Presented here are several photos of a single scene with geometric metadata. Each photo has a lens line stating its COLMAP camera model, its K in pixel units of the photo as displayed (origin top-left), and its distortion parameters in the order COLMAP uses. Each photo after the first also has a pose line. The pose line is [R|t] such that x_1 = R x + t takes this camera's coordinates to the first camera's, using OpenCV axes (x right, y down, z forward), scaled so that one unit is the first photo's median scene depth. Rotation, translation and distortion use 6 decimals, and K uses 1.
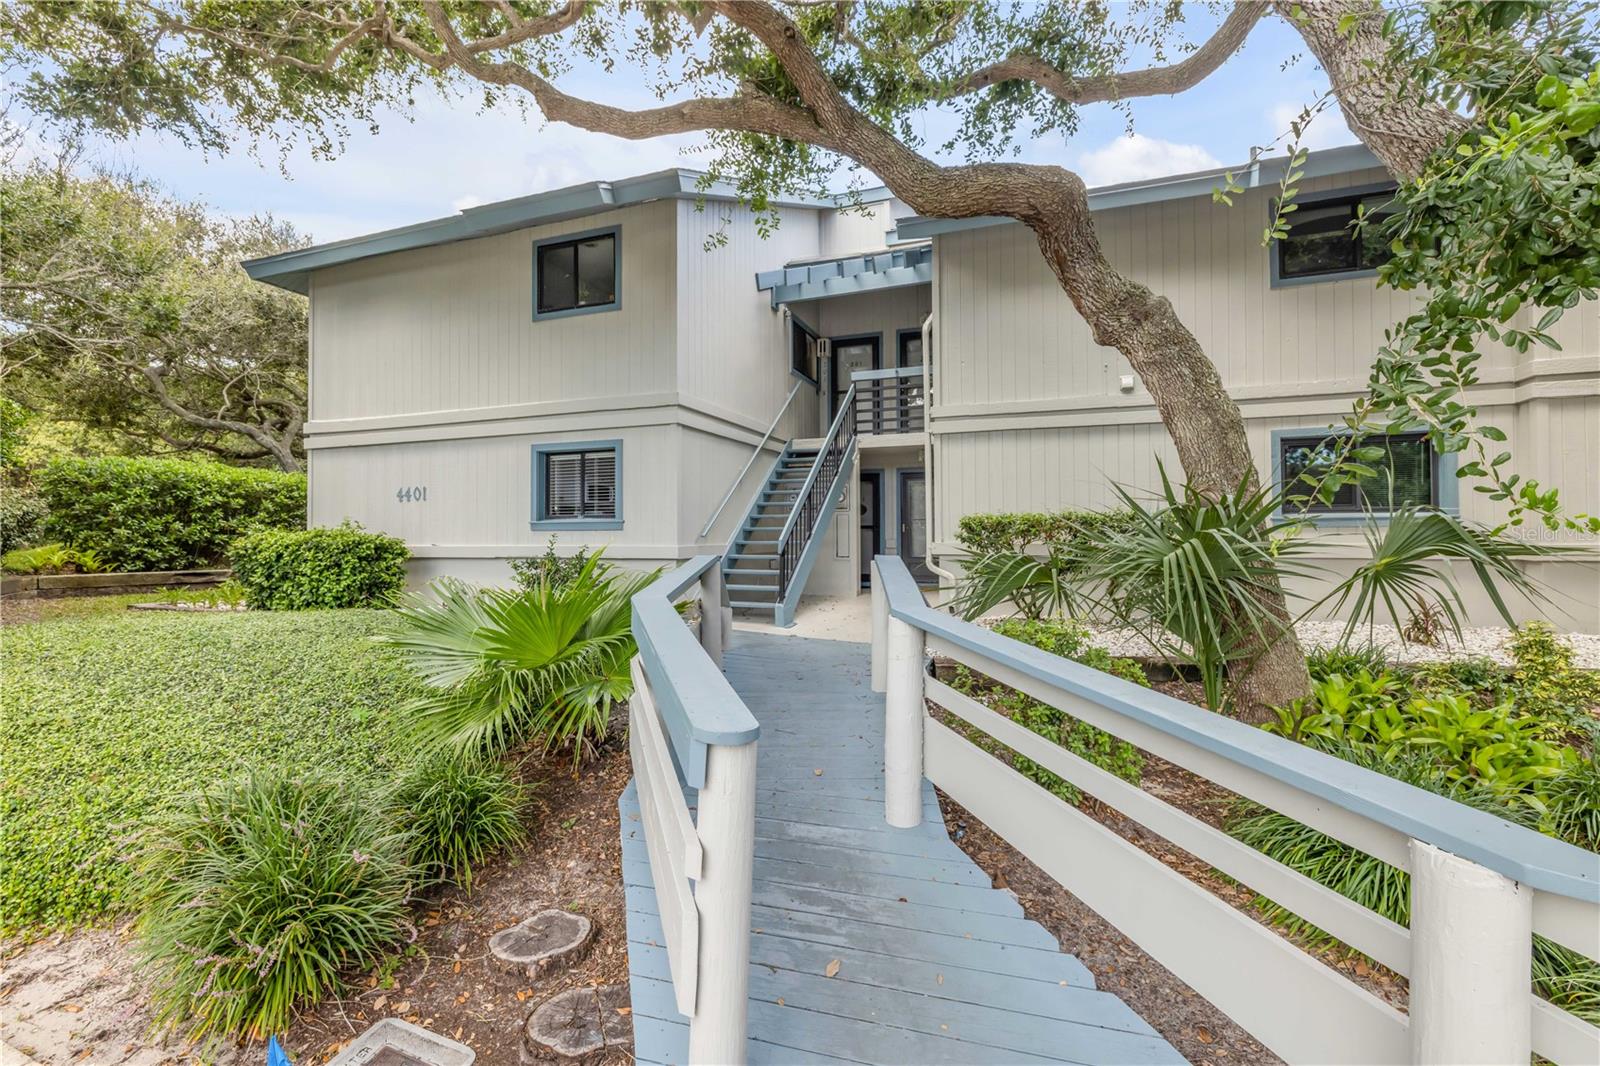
lens RADIAL K [[688.8, 0, 796.3], [0, 688.8, 517.0], [0, 0, 1]] dist [0.000120, 0.000398]
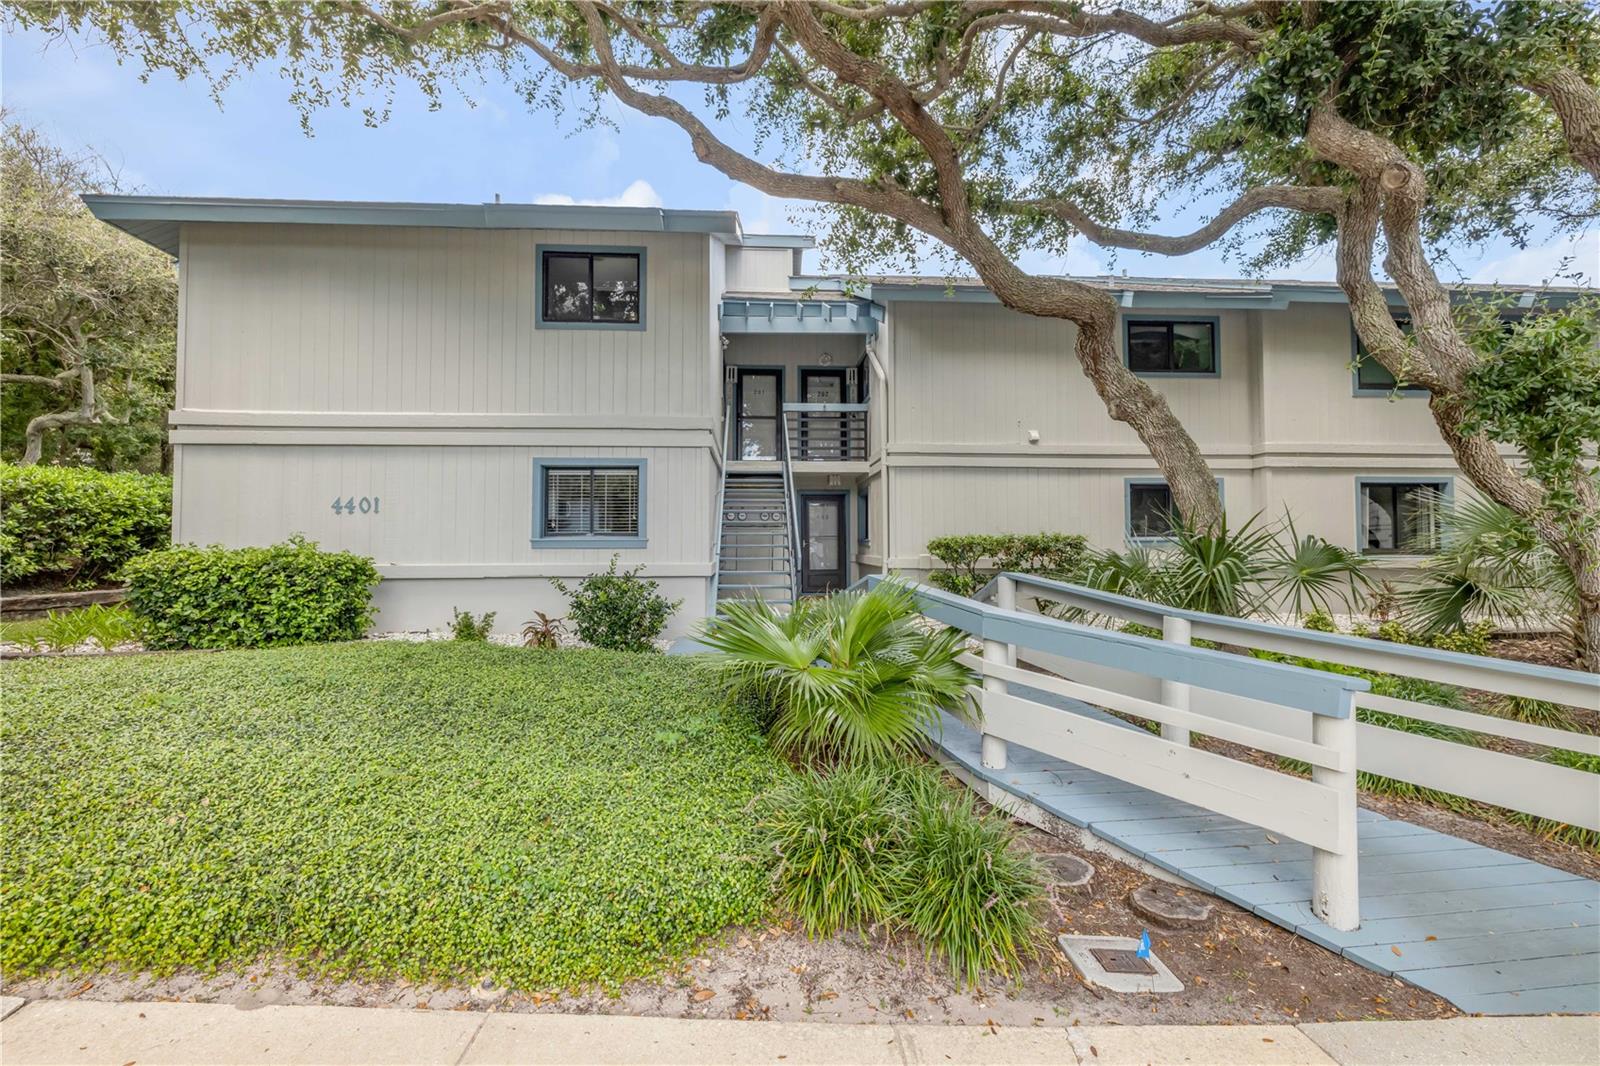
lens RADIAL K [[678.9, 0, 795.5], [0, 678.9, 514.4], [0, 0, 1]] dist [0.000339, 0.000000]
pose [[0.915341, 0.019928, 0.402185, -0.432316], [-0.012676, 0.999706, -0.020686, -0.012387], [-0.402479, 0.013837, 0.915325, 0.000728]]
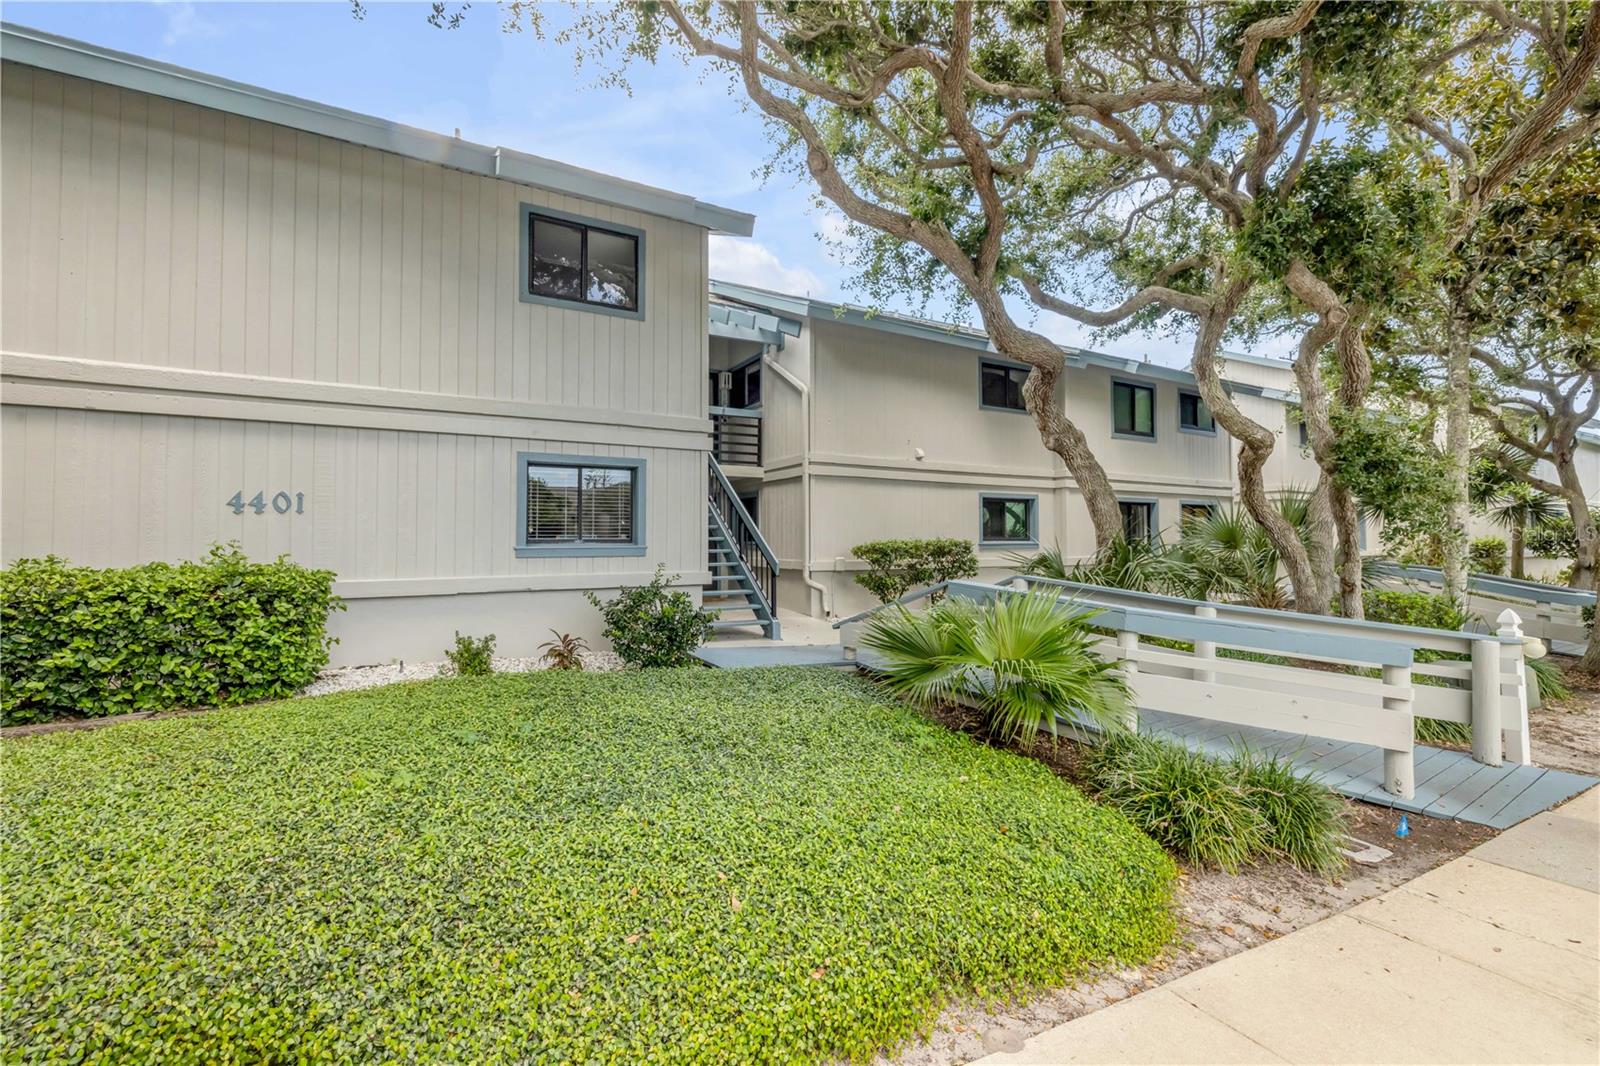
lens RADIAL K [[678.9, 0, 795.5], [0, 678.9, 514.4], [0, 0, 1]] dist [0.000339, 0.000000]
pose [[0.643937, 0.031908, 0.764413, -0.790130], [-0.021453, 0.999490, -0.023649, -0.019648], [-0.764778, -0.001171, 0.644293, 0.237917]]
